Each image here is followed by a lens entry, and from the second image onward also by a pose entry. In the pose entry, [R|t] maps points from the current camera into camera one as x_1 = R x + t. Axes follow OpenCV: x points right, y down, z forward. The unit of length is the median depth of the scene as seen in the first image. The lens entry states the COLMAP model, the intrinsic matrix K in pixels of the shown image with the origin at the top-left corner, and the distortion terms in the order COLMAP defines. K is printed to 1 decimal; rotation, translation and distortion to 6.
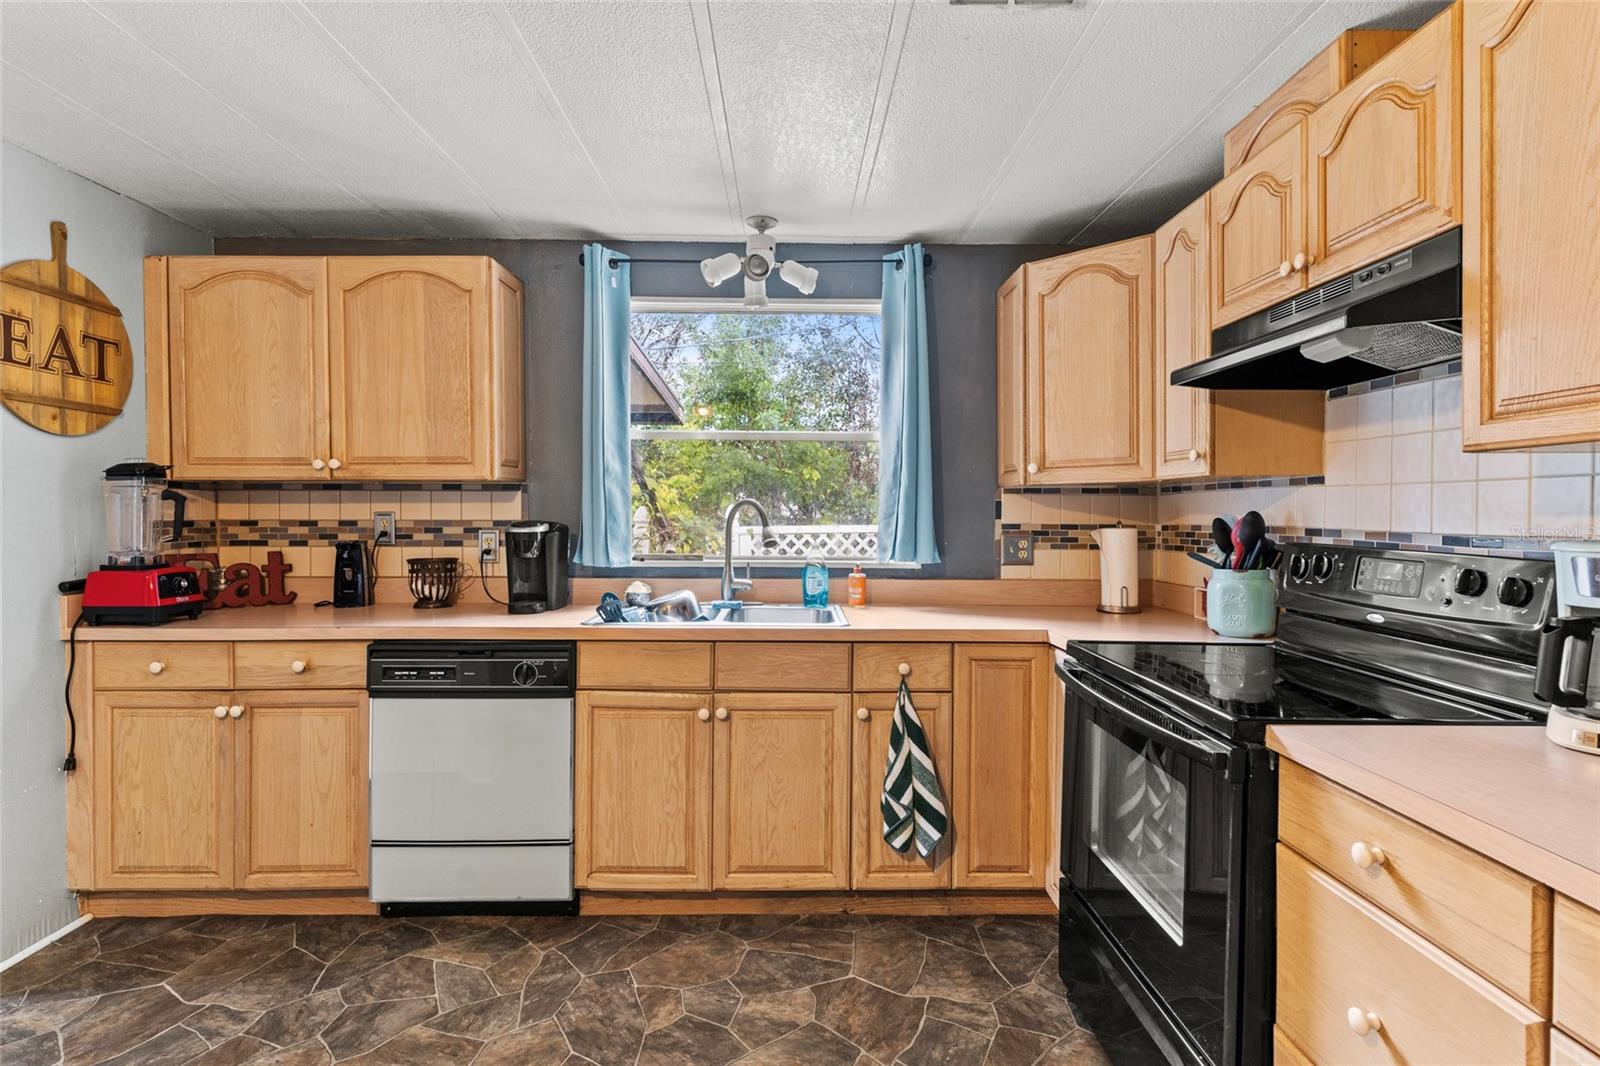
lens RADIAL K [[780.9, 0, 778.4], [0, 780.9, 519.1], [0, 0, 1]] dist [0.002295, -0.001106]
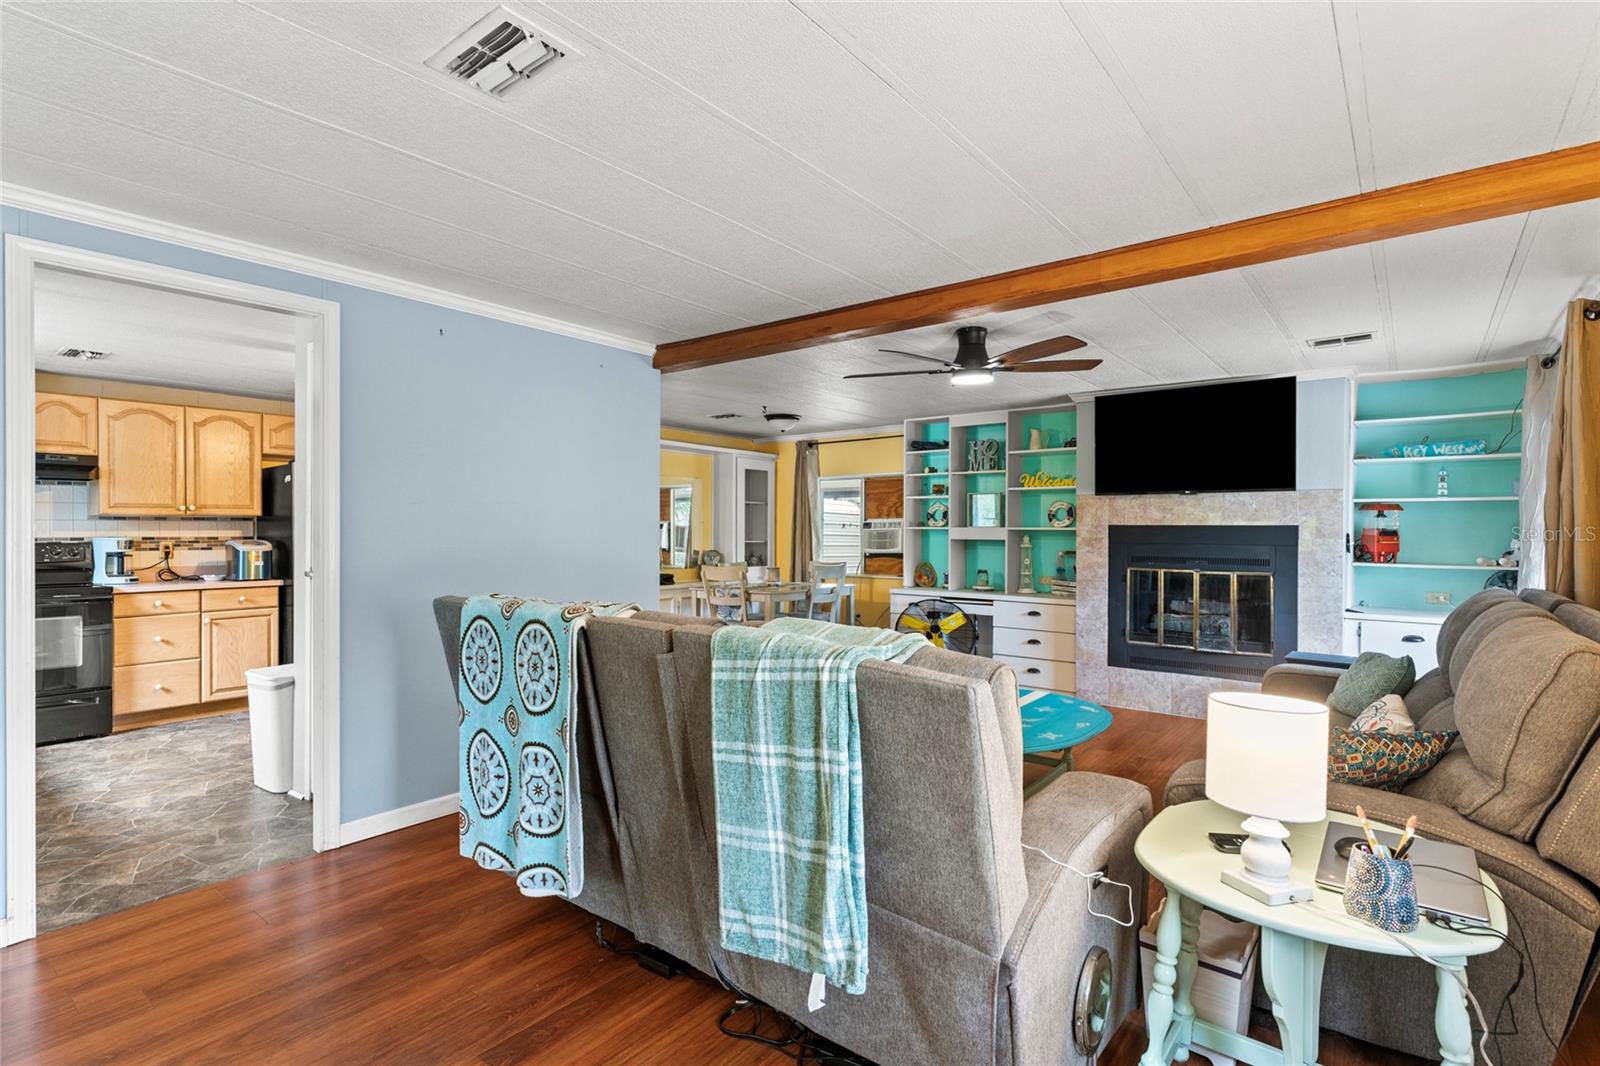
lens RADIAL K [[780.9, 0, 781.3], [0, 780.9, 533.2], [0, 0, 1]] dist [0.002295, -0.001106]
pose [[-0.766901, -0.003923, 0.641754, -2.626003], [0.005677, 0.999901, 0.012897, -0.015498], [-0.641740, 0.013534, -0.766802, 1.130255]]
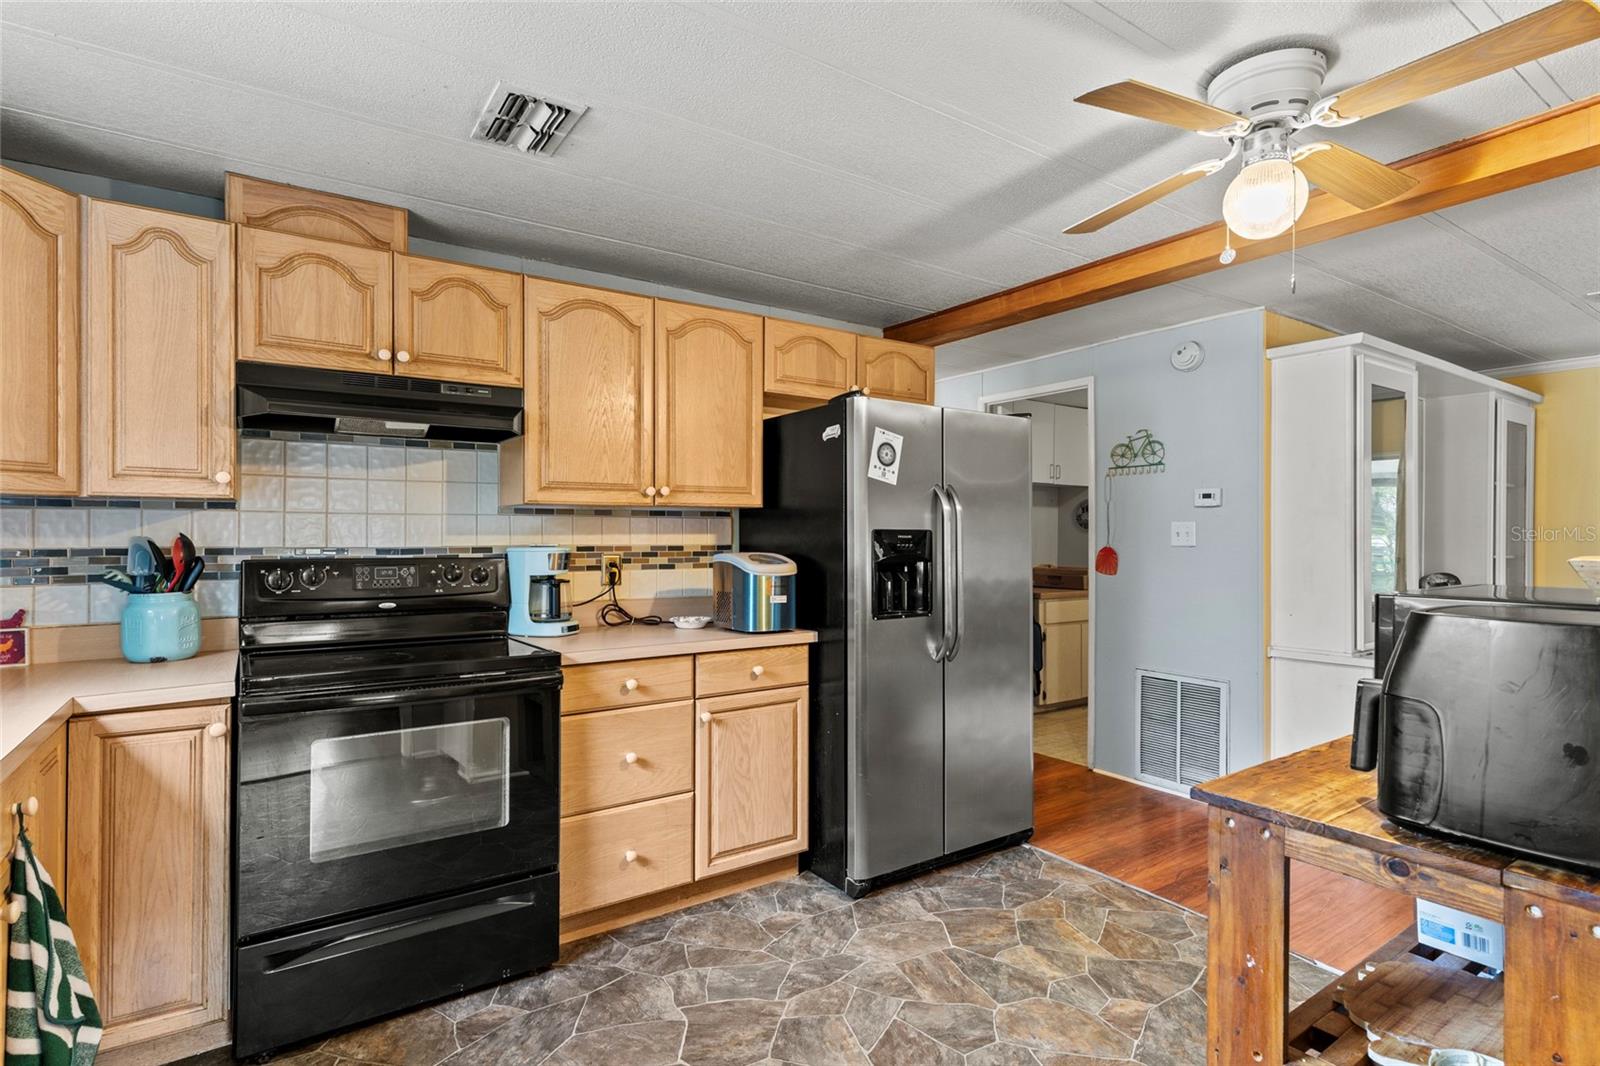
lens RADIAL K [[780.9, 0, 810.1], [0, 780.9, 534.6], [0, 0, 1]] dist [0.002295, -0.001106]
pose [[-0.571196, -0.007162, 0.820782, -0.732246], [0.004602, 0.999918, 0.011928, -0.017267], [-0.820800, 0.010591, -0.571117, 0.965563]]
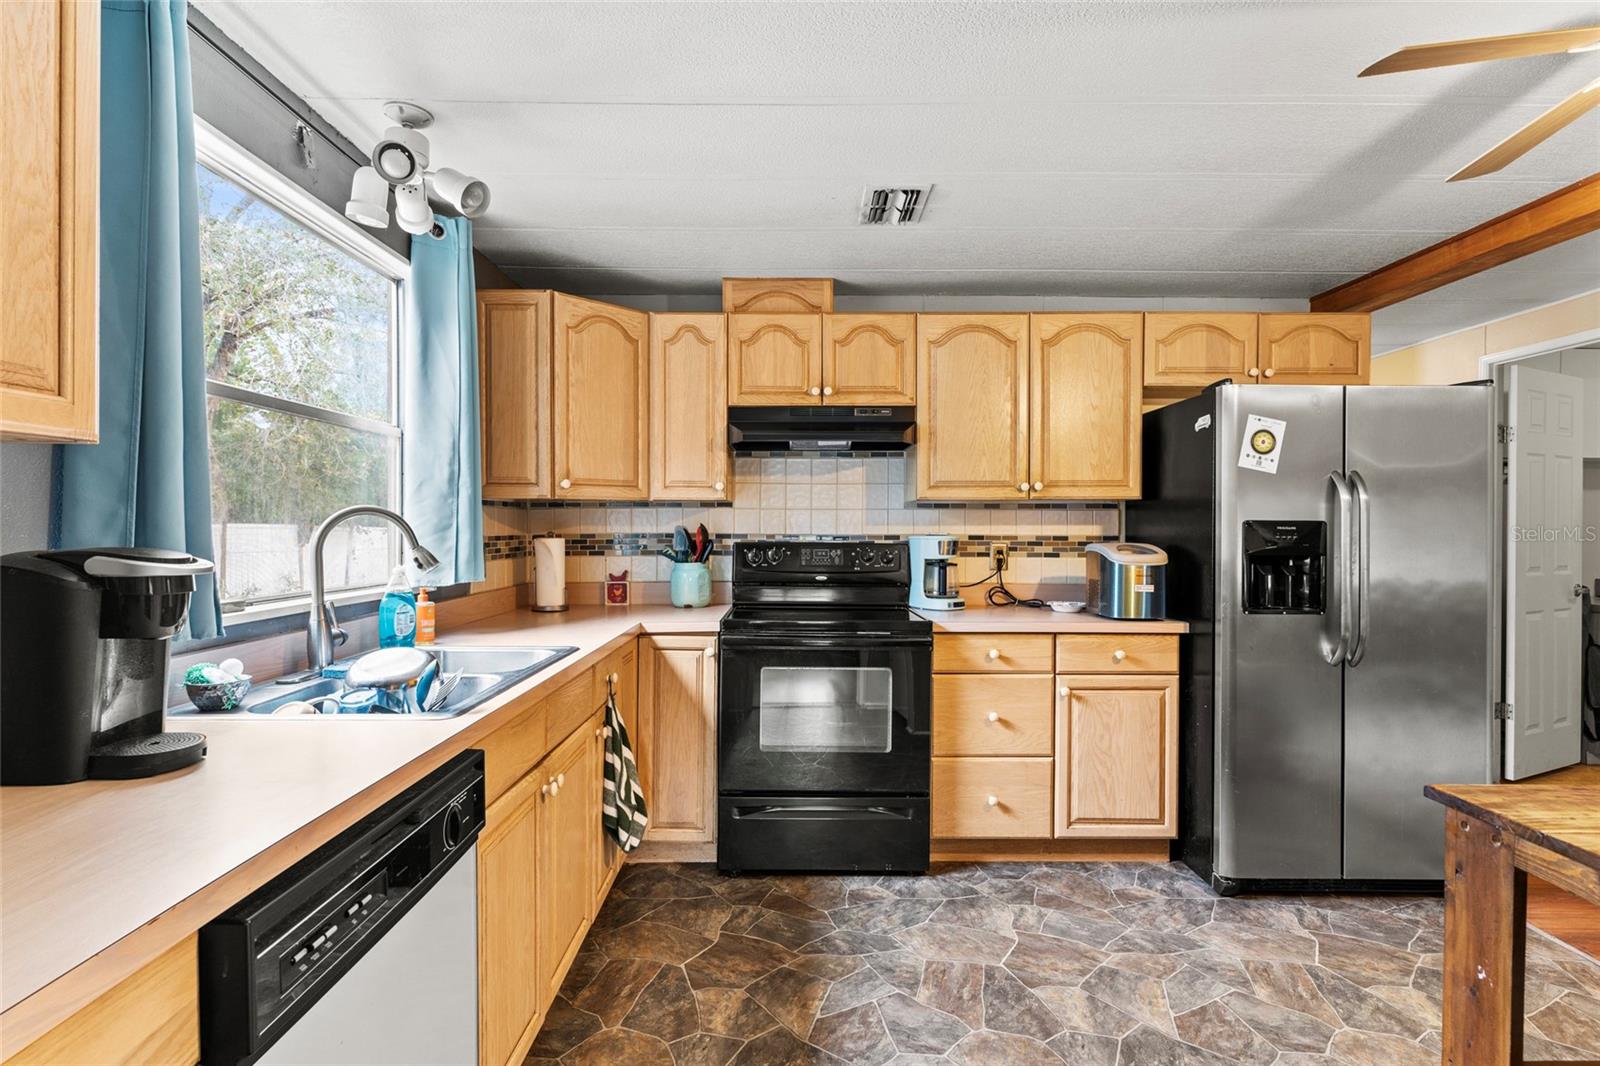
lens RADIAL K [[780.9, 0, 812.5], [0, 780.9, 533.0], [0, 0, 1]] dist [0.002295, -0.001106]
pose [[-0.011715, -0.015643, 0.999809, -0.973735], [0.007216, 0.999850, 0.015728, -0.014429], [-0.999905, 0.007399, -0.011600, 0.850137]]
